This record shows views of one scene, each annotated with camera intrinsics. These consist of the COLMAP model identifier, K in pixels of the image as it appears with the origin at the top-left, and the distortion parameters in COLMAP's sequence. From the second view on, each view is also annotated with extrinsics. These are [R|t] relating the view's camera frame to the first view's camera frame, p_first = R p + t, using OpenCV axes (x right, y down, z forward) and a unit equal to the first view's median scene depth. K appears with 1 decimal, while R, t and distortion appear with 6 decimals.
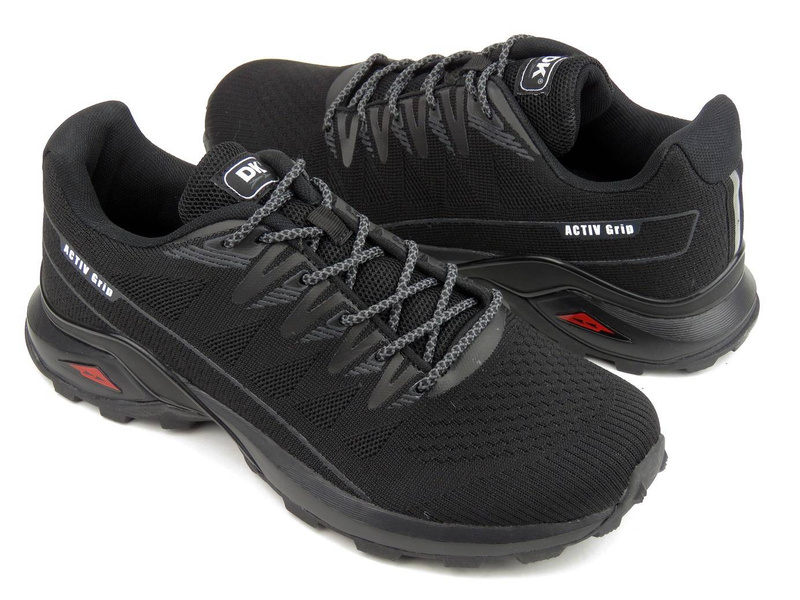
lens RADIAL K [[1738.2, 0, 397.4], [0, 1738.2, 299.0], [0, 0, 1]] dist [-0.011891, 0.000000]
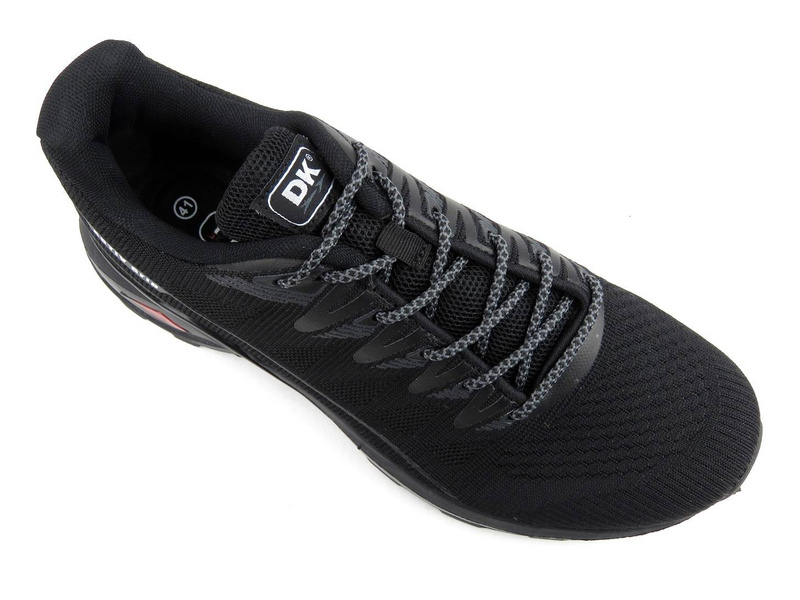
lens RADIAL K [[879.8, 0, 404.5], [0, 879.8, 298.2], [0, 0, 1]] dist [-0.011312, 0.000000]
pose [[0.999019, -0.044128, 0.003742, -0.041512], [0.034101, 0.820422, 0.570741, -0.258875], [-0.028256, -0.570054, 0.821121, 0.648221]]
